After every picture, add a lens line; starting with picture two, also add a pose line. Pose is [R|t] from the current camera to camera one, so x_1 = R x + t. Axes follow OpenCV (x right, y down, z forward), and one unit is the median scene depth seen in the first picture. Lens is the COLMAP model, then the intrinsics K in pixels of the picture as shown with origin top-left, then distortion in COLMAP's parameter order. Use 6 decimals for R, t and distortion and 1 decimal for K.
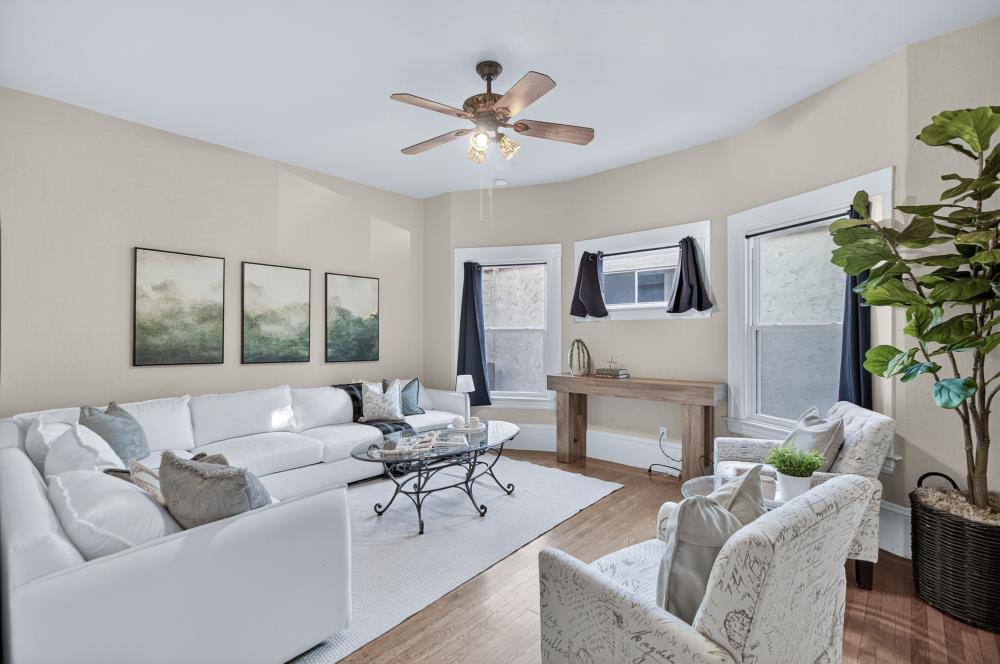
lens RADIAL K [[458.8, 0, 503.9], [0, 458.8, 340.0], [0, 0, 1]] dist [-0.001319, -0.000076]
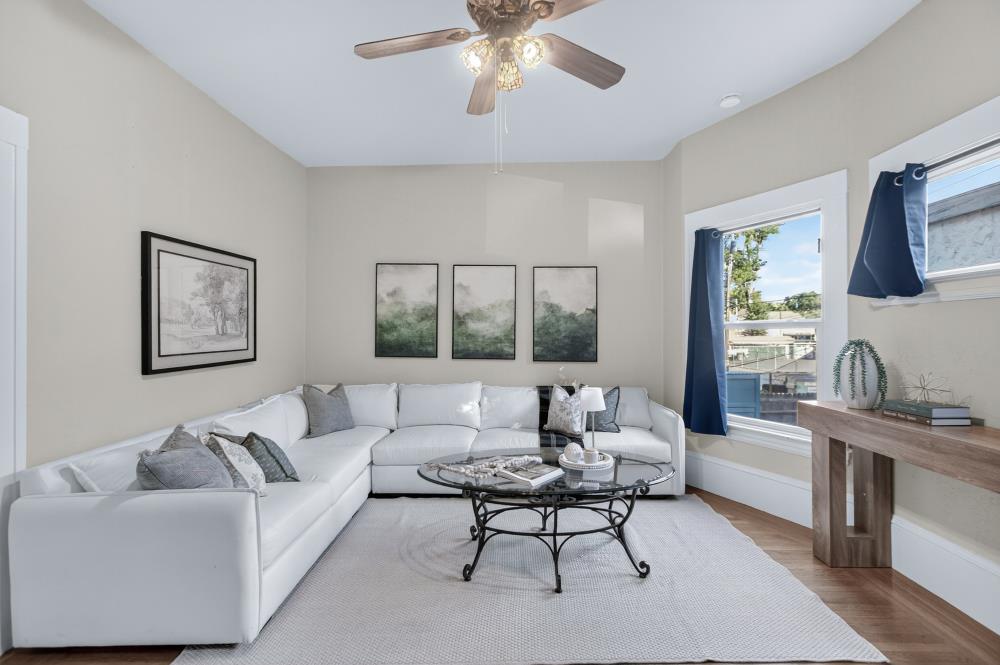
lens RADIAL K [[462.6, 0, 500.0], [0, 462.6, 332.5], [0, 0, 1]] dist [-0.000202, 0.000238]
pose [[0.639284, 0.000199, -0.768971, 0.315753], [-0.007797, 0.999950, -0.006224, -0.003878], [0.768931, 0.009975, 0.639254, 0.345402]]
